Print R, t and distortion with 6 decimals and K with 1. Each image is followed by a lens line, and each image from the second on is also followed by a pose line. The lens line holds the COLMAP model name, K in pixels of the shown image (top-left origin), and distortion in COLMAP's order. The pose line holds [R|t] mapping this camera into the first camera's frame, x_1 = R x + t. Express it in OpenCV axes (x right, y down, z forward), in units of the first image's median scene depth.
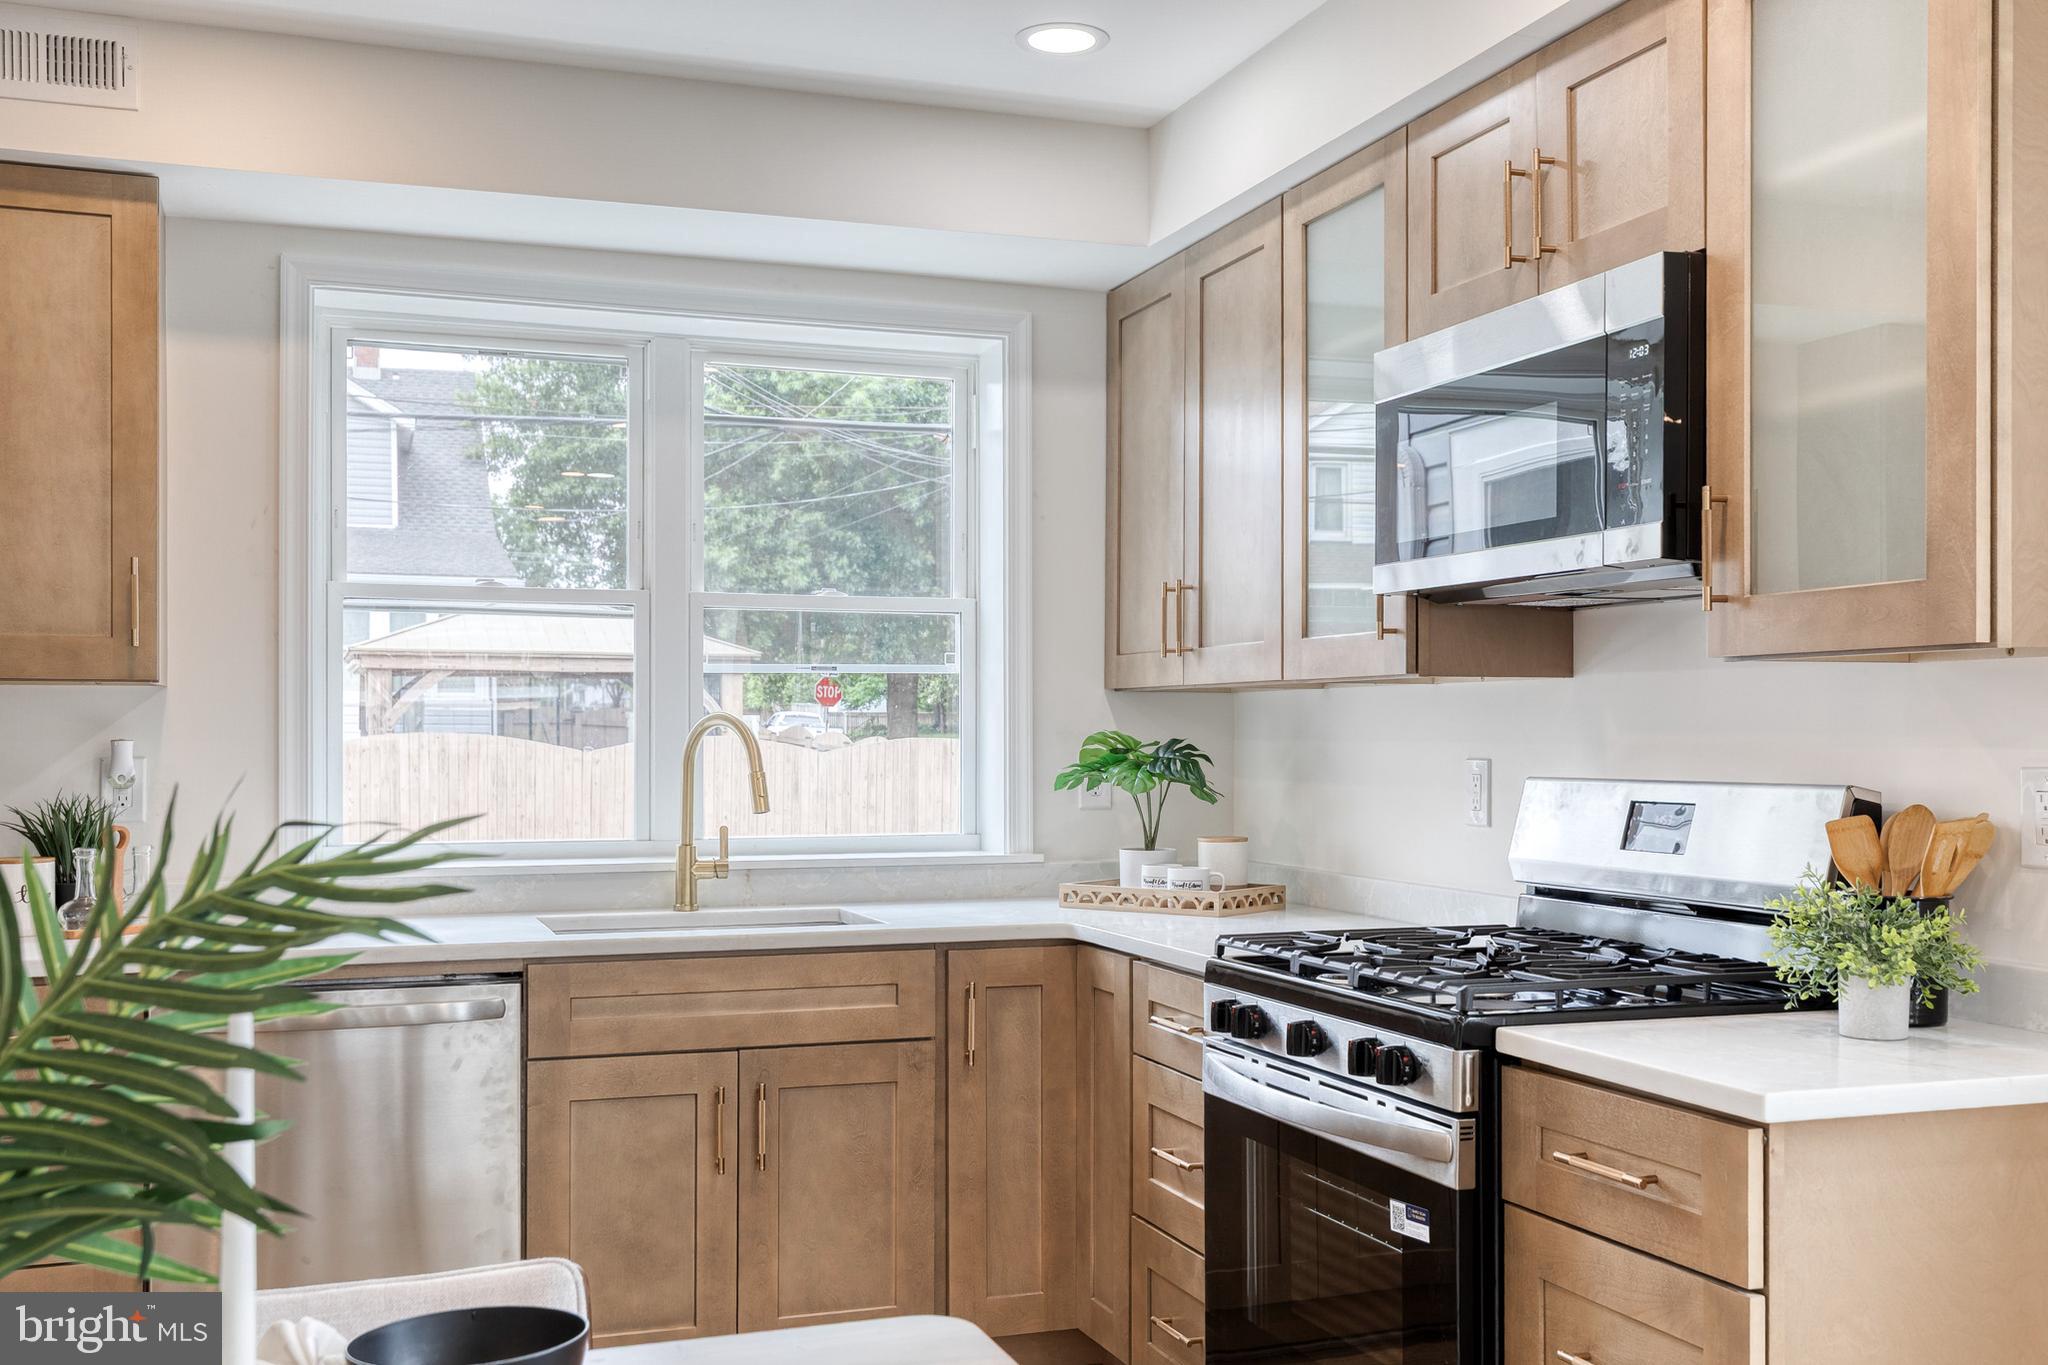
lens RADIAL K [[2017.8, 0, 1058.0], [0, 2017.8, 742.5], [0, 0, 1]] dist [0.007533, 0.006315]
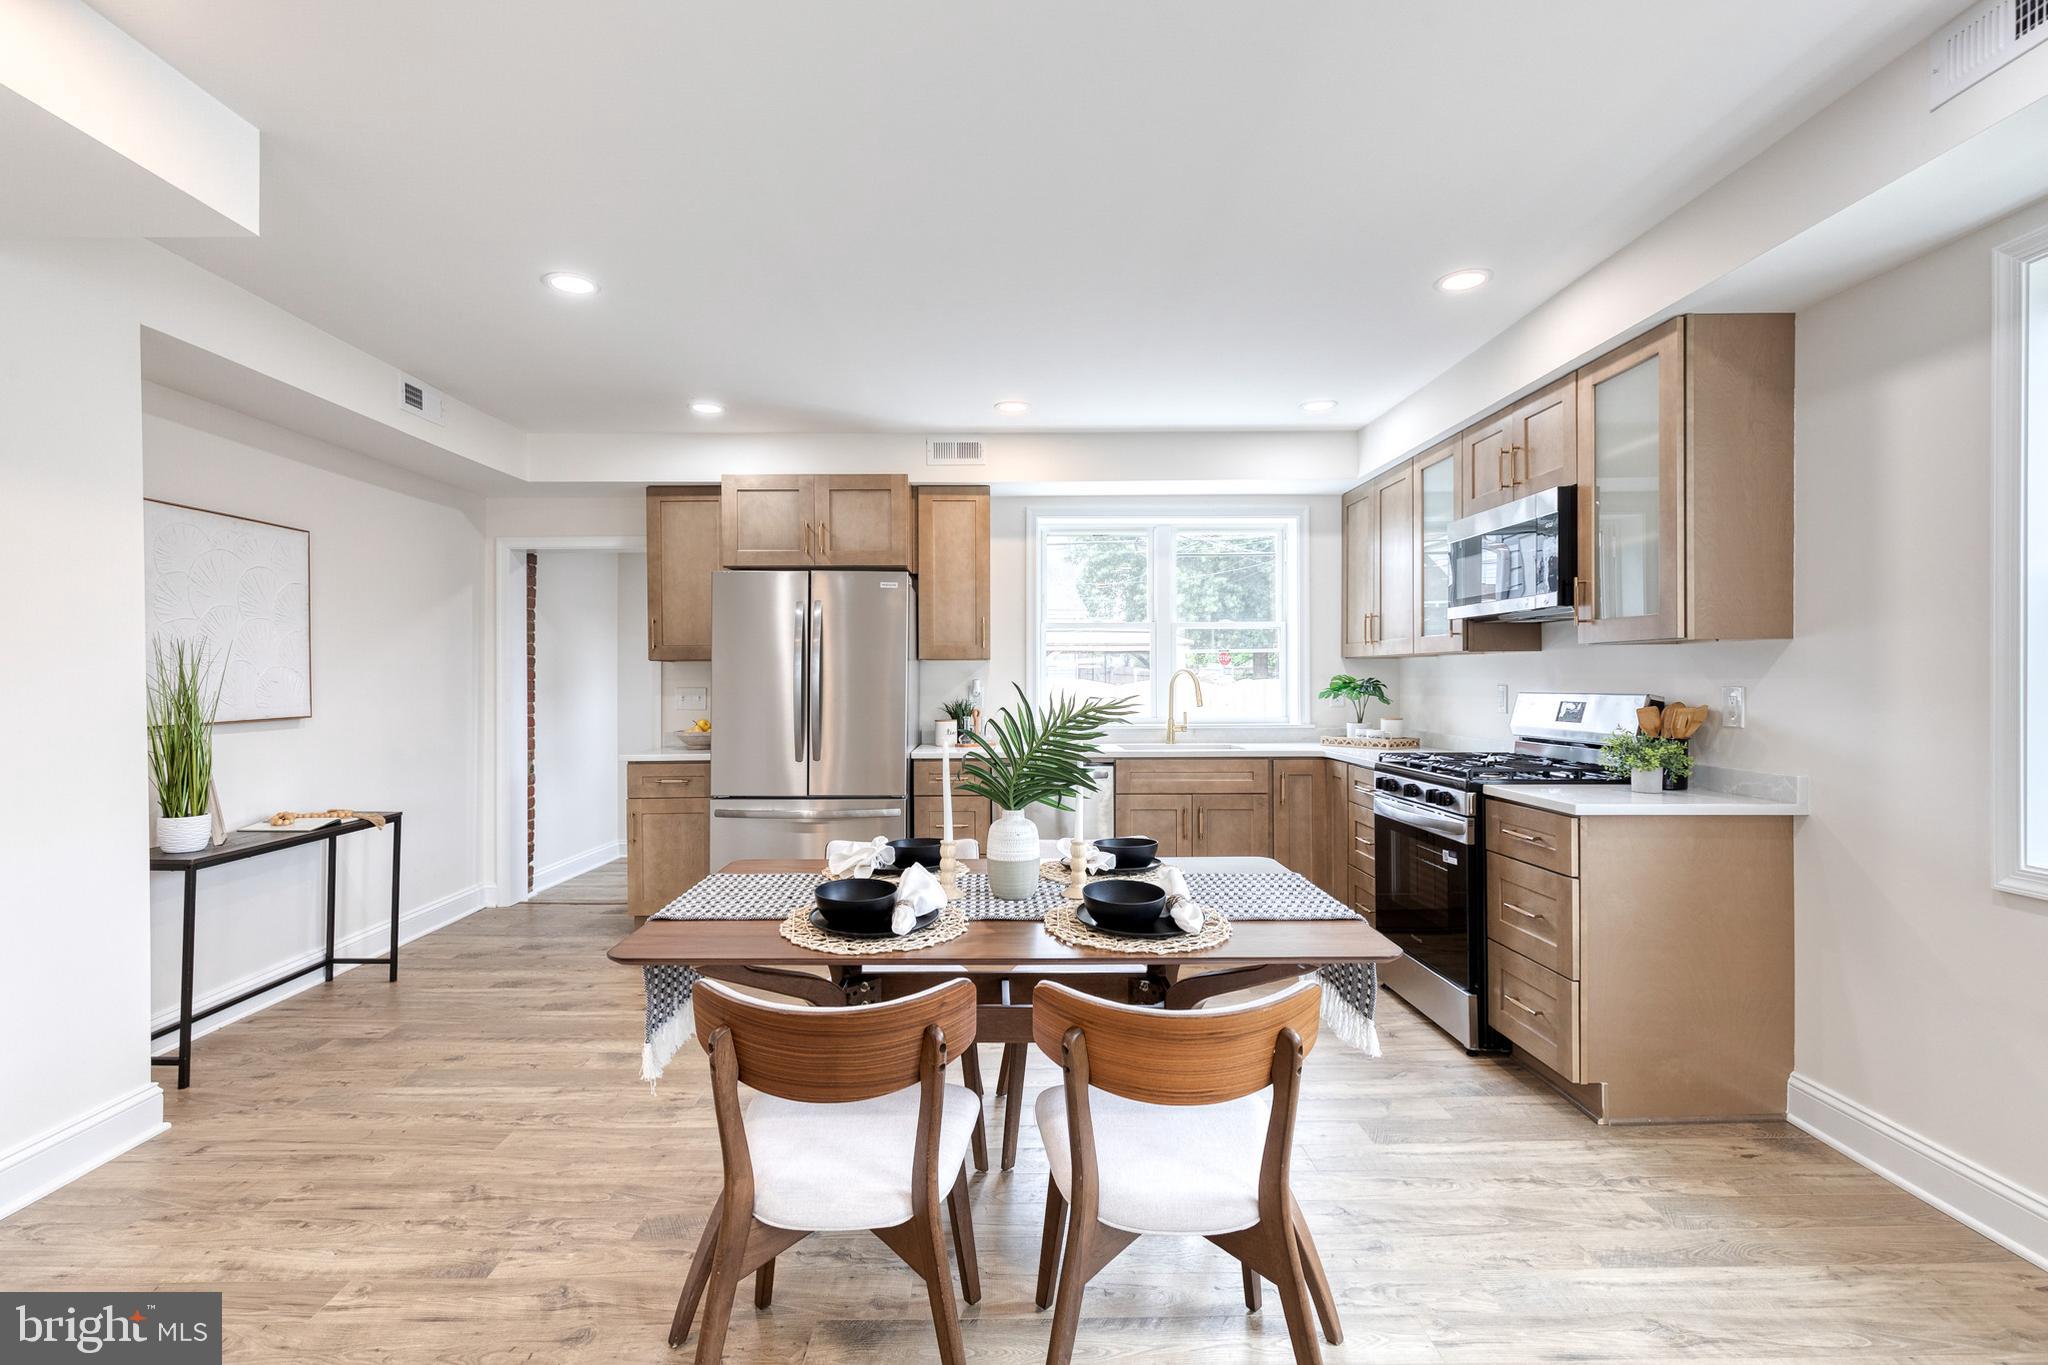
lens RADIAL K [[934.1, 0, 1005.6], [0, 934.1, 683.3], [0, 0, 1]] dist [0.005538, -0.000607]
pose [[0.941388, -0.002930, -0.337314, 0.028182], [0.003316, 0.999994, 0.000568, 0.003477], [0.337311, -0.001653, 0.941392, -0.257250]]
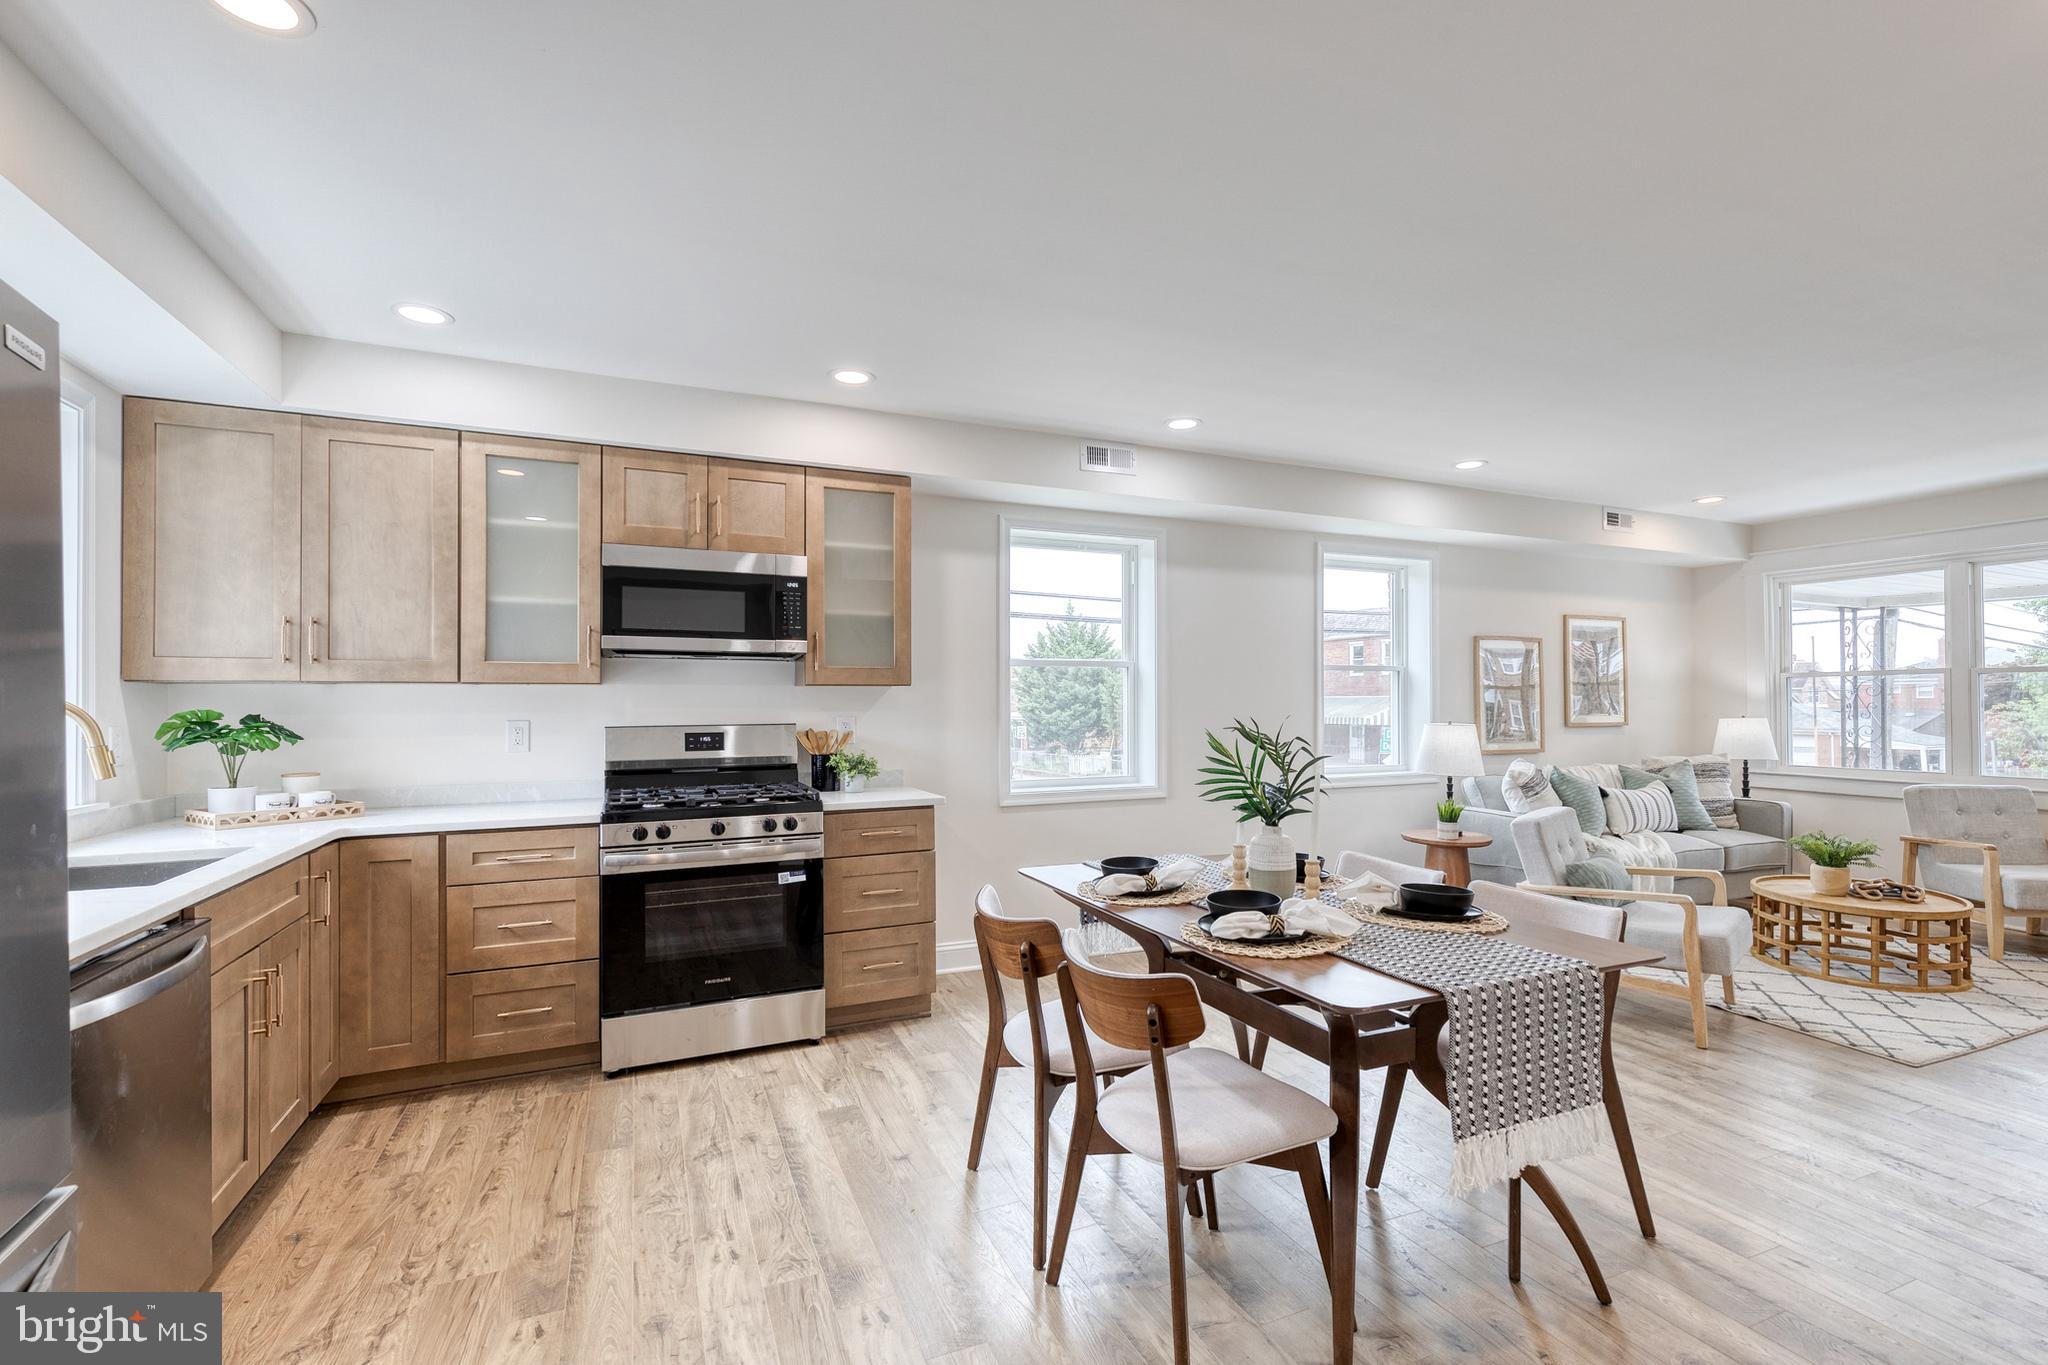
lens RADIAL K [[918.5, 0, 1044.1], [0, 918.5, 692.7], [0, 0, 1]] dist [0.010038, -0.003073]
pose [[-0.074499, 0.009867, 0.997172, -0.838038], [0.006905, 0.999932, -0.009379, -0.008949], [-0.997197, 0.006187, -0.074562, 0.527536]]
